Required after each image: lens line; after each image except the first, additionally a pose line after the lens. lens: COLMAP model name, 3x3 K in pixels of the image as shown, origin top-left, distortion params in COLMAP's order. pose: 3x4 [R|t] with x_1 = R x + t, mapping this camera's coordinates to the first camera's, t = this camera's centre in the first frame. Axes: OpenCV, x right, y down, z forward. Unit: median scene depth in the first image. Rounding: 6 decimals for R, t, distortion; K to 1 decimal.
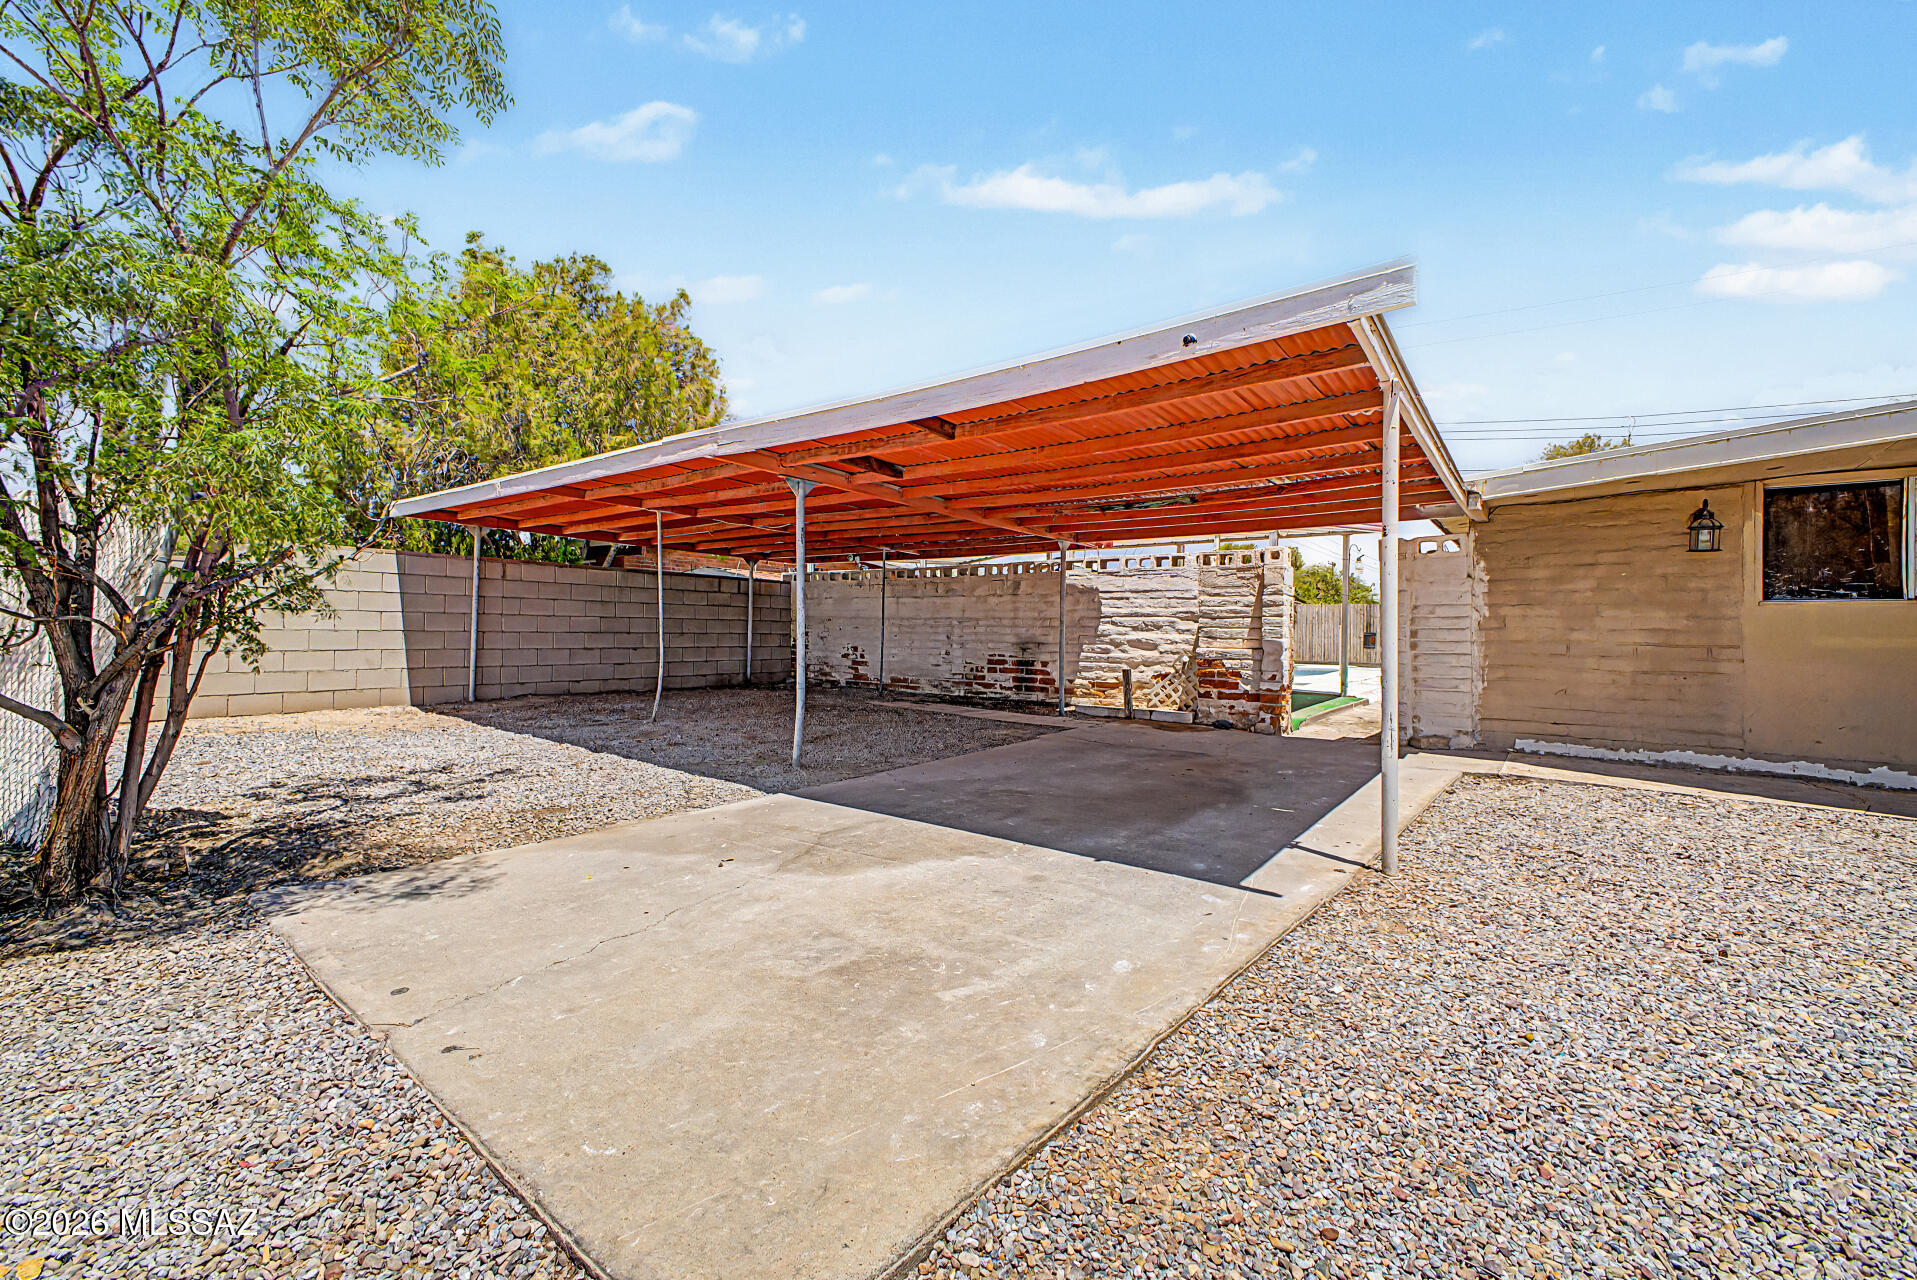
lens RADIAL K [[781.8, 0, 923.8], [0, 781.8, 625.6], [0, 0, 1]] dist [0.009147, -0.002885]
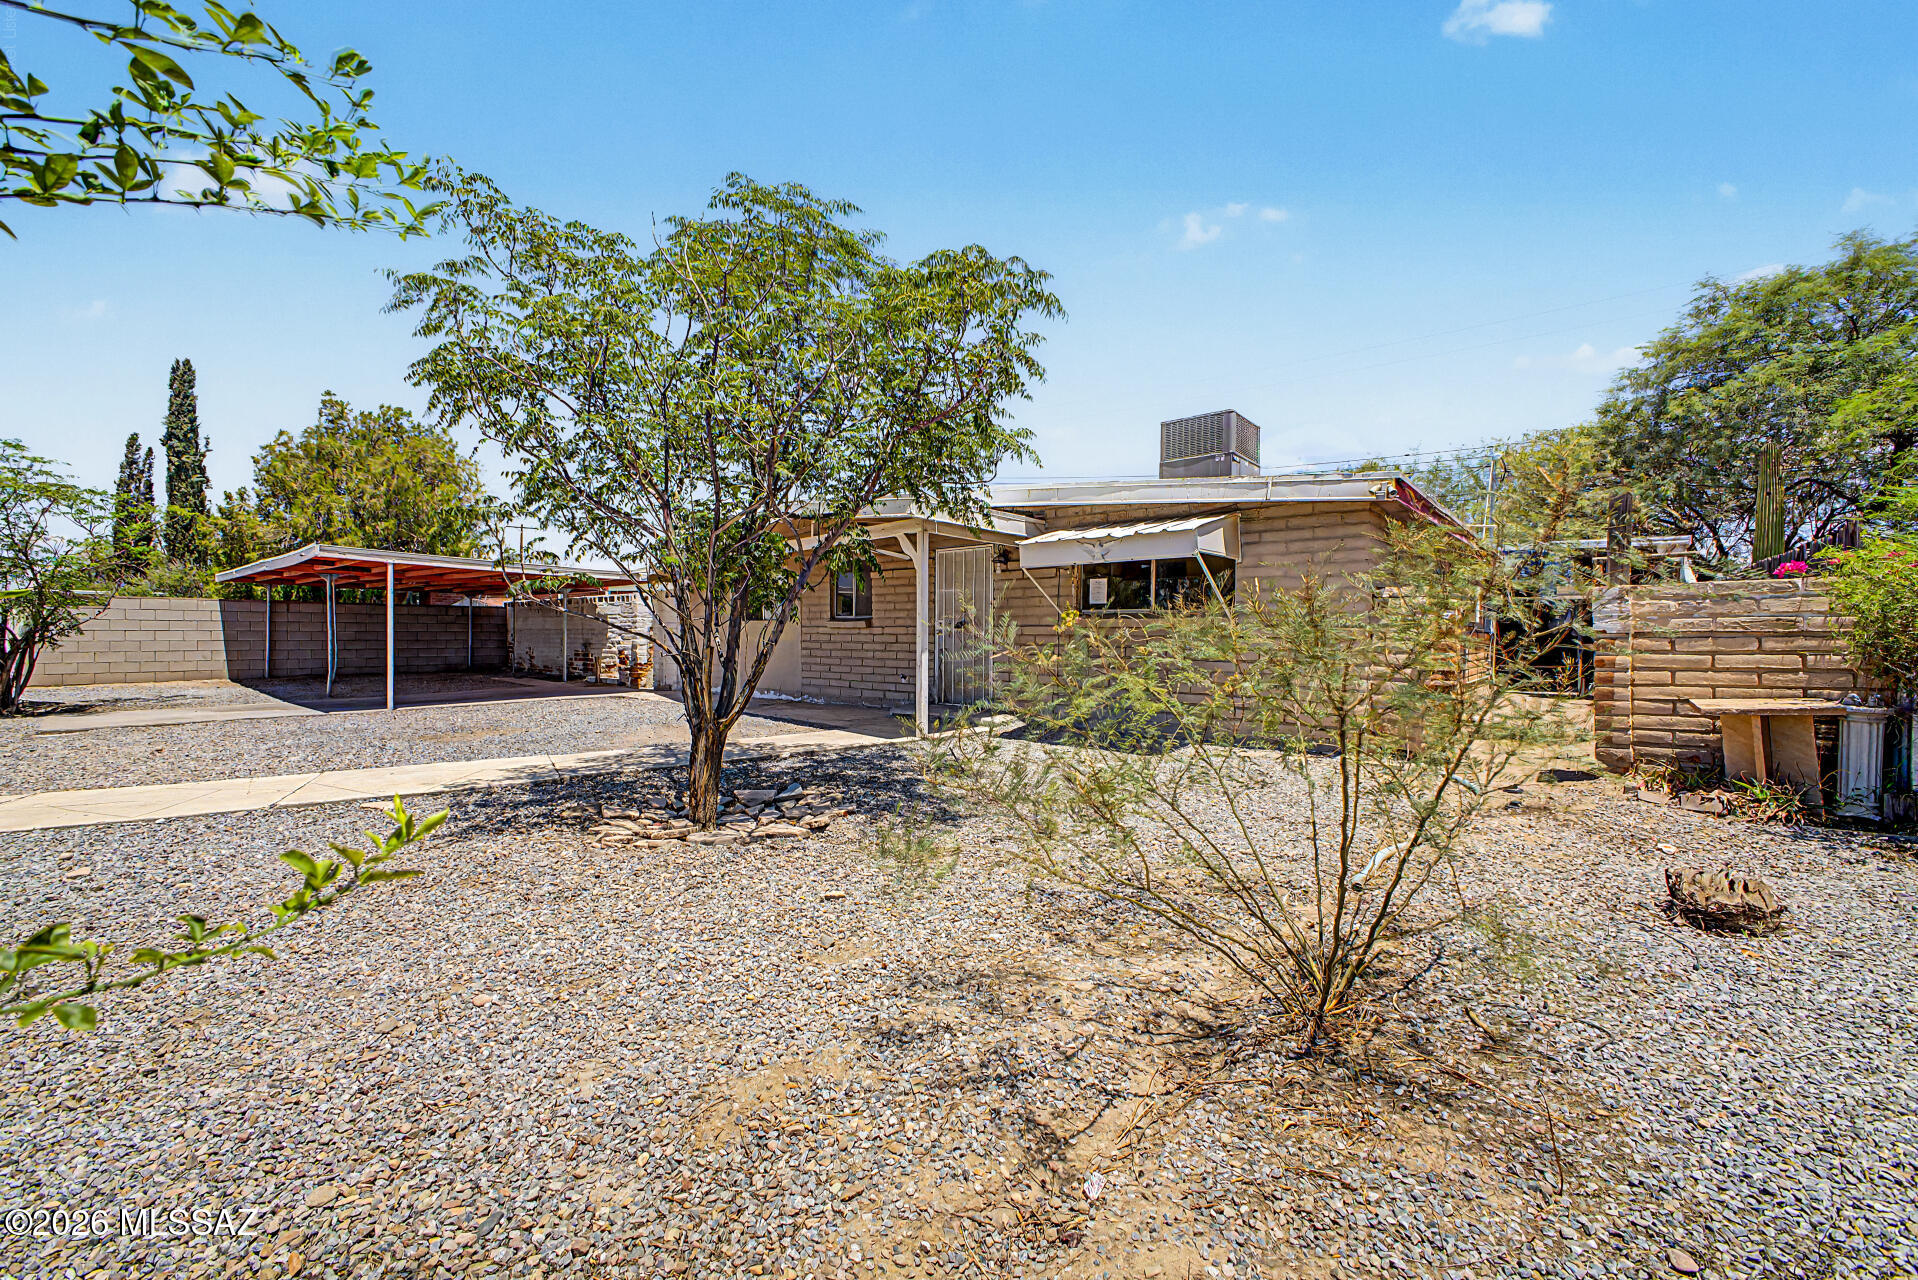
lens RADIAL K [[782.2, 0, 985.0], [0, 782.2, 638.3], [0, 0, 1]] dist [0.009147, -0.002885]
pose [[0.999338, -0.009027, -0.035242, 1.284508], [0.009329, 0.999921, 0.008417, 0.002188], [0.035163, -0.008740, 0.999343, -0.876560]]
